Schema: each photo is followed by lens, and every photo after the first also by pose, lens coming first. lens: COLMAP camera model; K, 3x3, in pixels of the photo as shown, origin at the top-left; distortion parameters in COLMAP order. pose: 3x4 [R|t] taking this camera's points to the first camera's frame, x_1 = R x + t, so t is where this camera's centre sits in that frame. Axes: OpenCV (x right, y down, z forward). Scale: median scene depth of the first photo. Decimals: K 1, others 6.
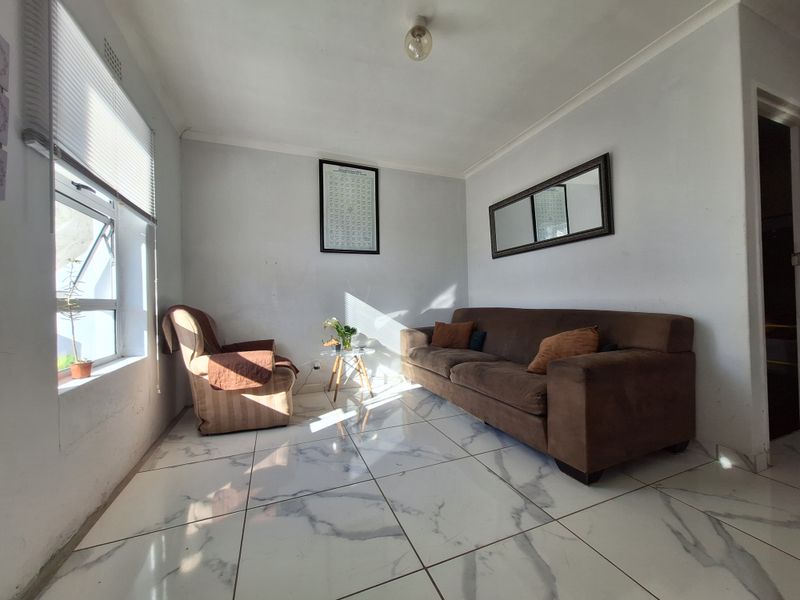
lens RADIAL K [[318.1, 0, 402.6], [0, 318.1, 298.7], [0, 0, 1]] dist [-0.006600, 0.002980]
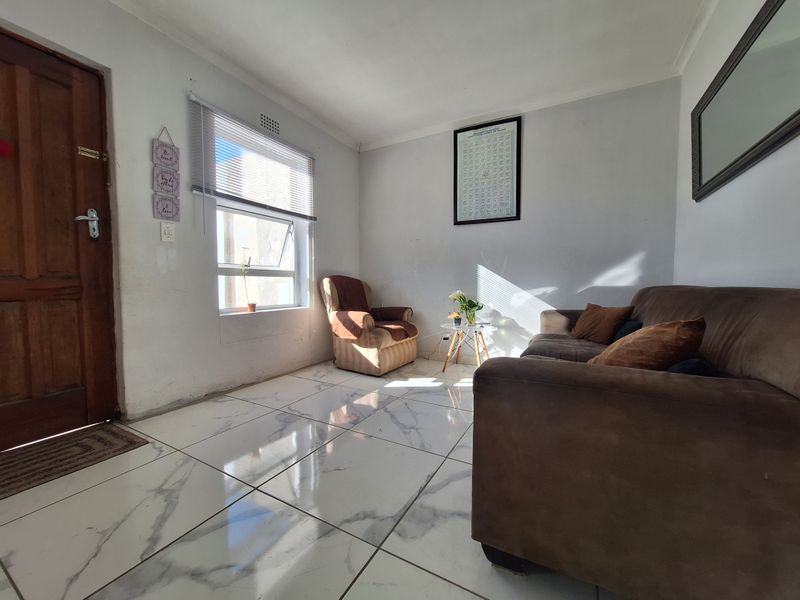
lens RADIAL K [[318.1, 0, 402.6], [0, 318.1, 298.7], [0, 0, 1]] dist [-0.006600, 0.002980]
pose [[0.631623, 0.058013, -0.773102, 0.539191], [-0.009603, 0.997705, 0.067021, 0.022978], [0.775217, -0.034908, 0.630730, 0.292040]]
